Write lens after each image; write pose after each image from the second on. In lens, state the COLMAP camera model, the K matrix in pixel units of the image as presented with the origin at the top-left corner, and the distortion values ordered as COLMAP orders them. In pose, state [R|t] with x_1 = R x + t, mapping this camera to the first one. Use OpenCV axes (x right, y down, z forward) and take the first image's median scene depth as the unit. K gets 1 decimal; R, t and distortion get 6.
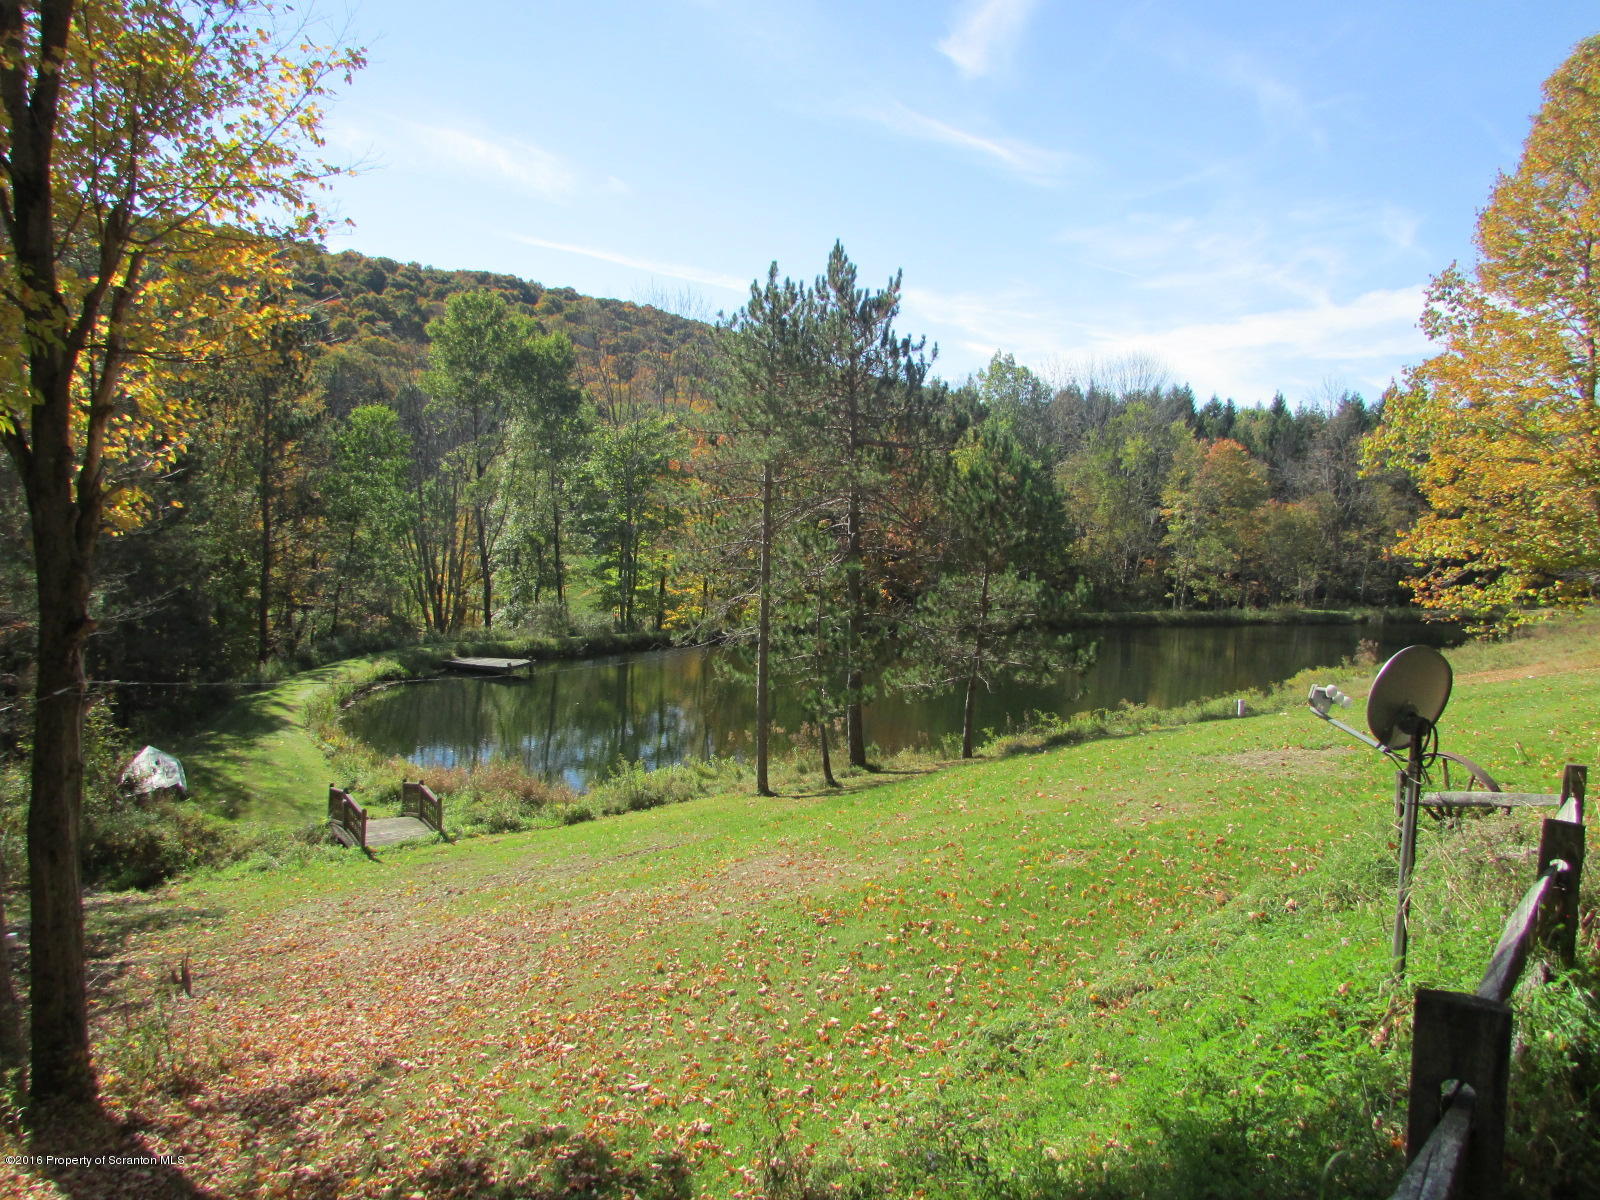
lens RADIAL K [[1146.9, 0, 816.6], [0, 1146.9, 567.7], [0, 0, 1]] dist [-0.030624, 0.012709]
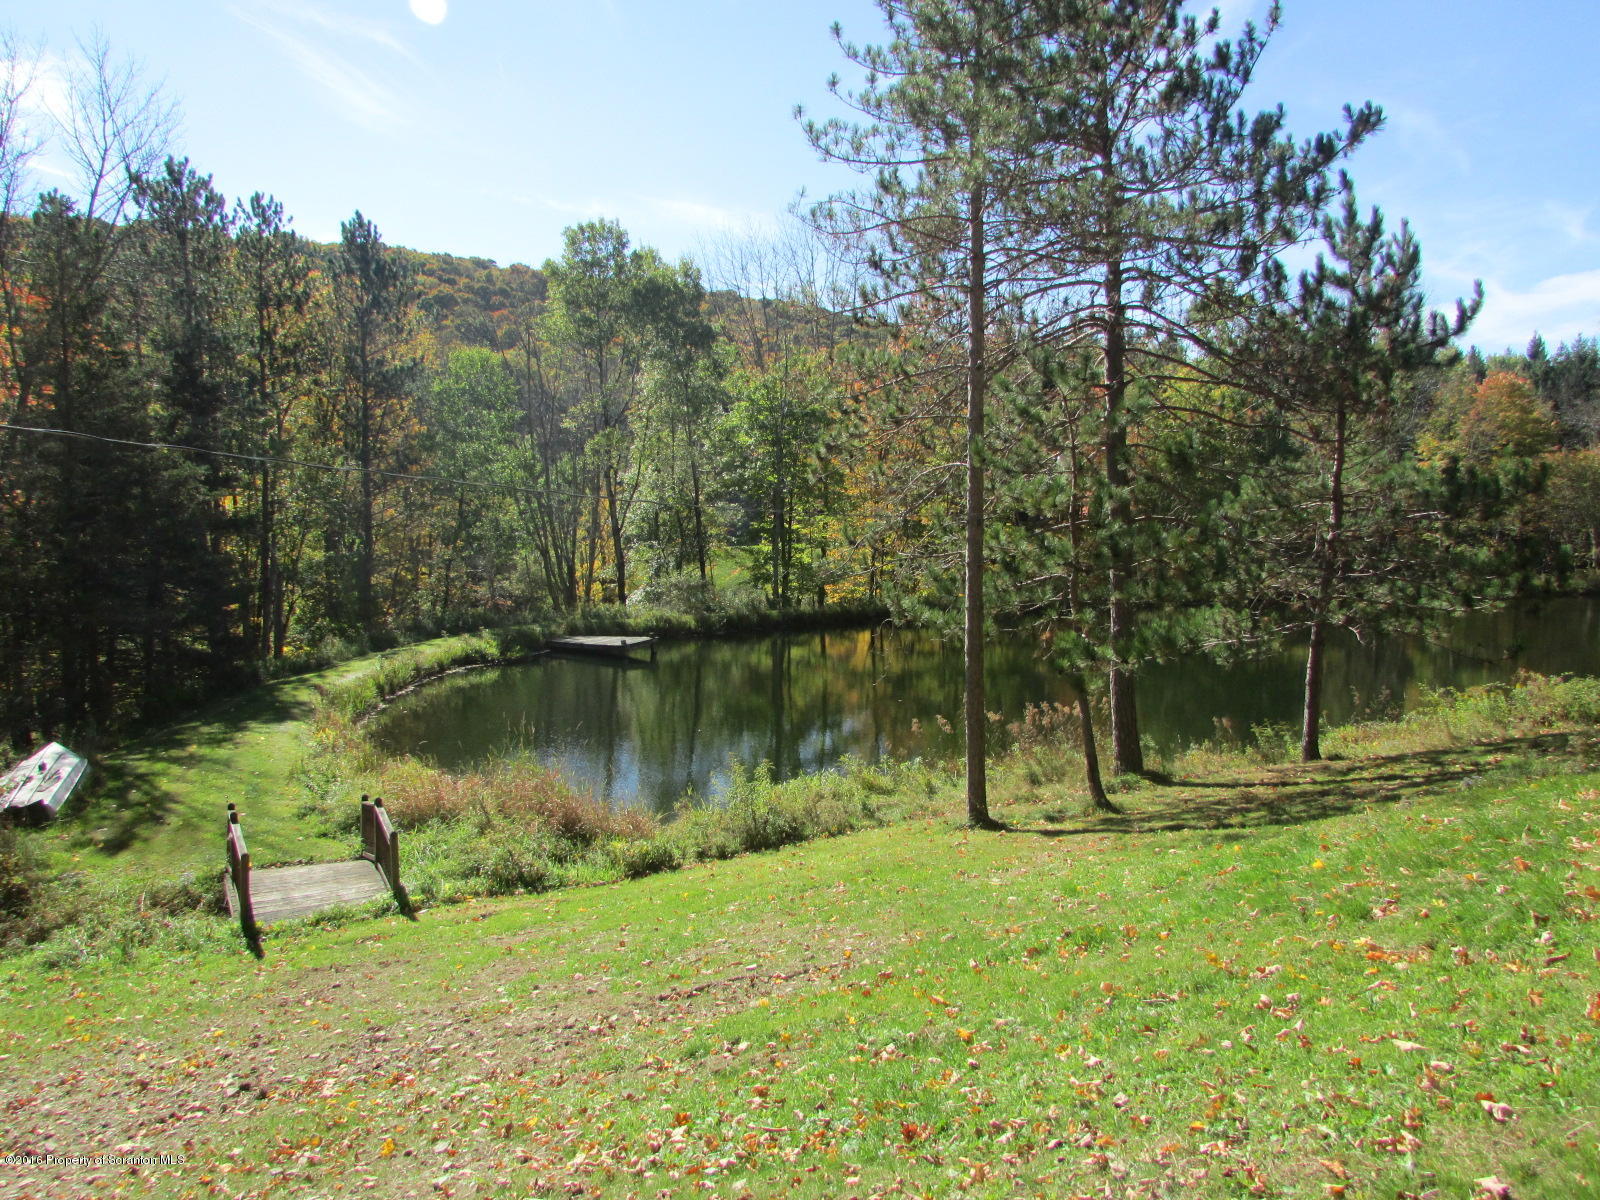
lens RADIAL K [[1146.9, 0, 790.2], [0, 1146.9, 606.9], [0, 0, 1]] dist [-0.030624, 0.012709]
pose [[0.985259, -0.022539, -0.169579, -0.034447], [0.027782, 0.999204, 0.028611, 0.063142], [0.168799, -0.032901, 0.985101, 0.377298]]
